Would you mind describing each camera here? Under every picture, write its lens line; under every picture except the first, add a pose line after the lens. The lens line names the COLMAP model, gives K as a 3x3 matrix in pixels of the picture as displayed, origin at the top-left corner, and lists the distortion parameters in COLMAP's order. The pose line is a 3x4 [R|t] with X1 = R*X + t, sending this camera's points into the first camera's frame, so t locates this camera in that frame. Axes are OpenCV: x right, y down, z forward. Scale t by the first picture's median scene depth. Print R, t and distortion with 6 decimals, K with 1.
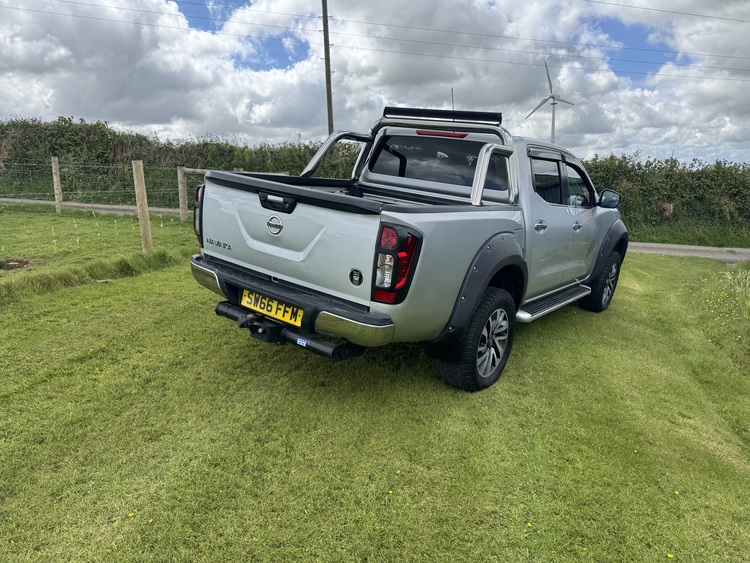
lens RADIAL K [[525.9, 0, 374.7], [0, 525.9, 294.5], [0, 0, 1]] dist [0.002609, -0.000982]
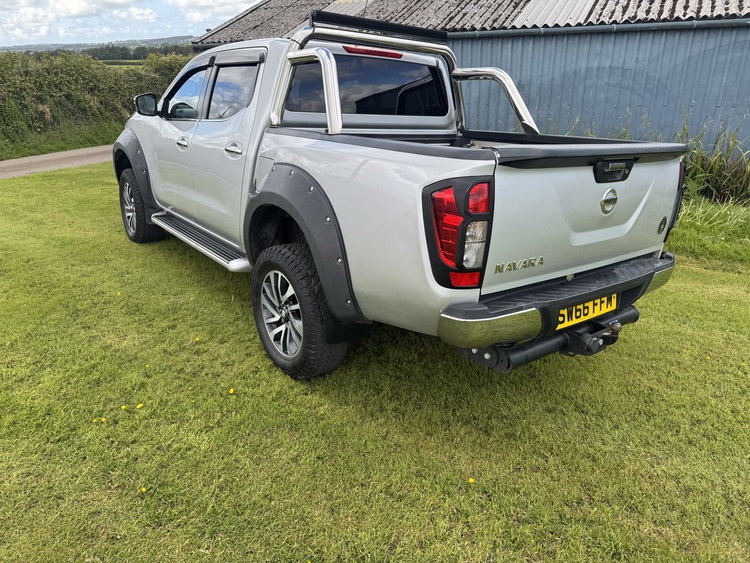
lens RADIAL K [[519.7, 0, 375.0], [0, 519.7, 281.5], [0, 0, 1]] dist [-0.013705, 0.000369]
pose [[0.279522, -0.399848, 0.872920, -0.718580], [0.236257, 0.909849, 0.341111, -0.265534], [-0.930618, 0.110885, 0.348790, 0.790308]]
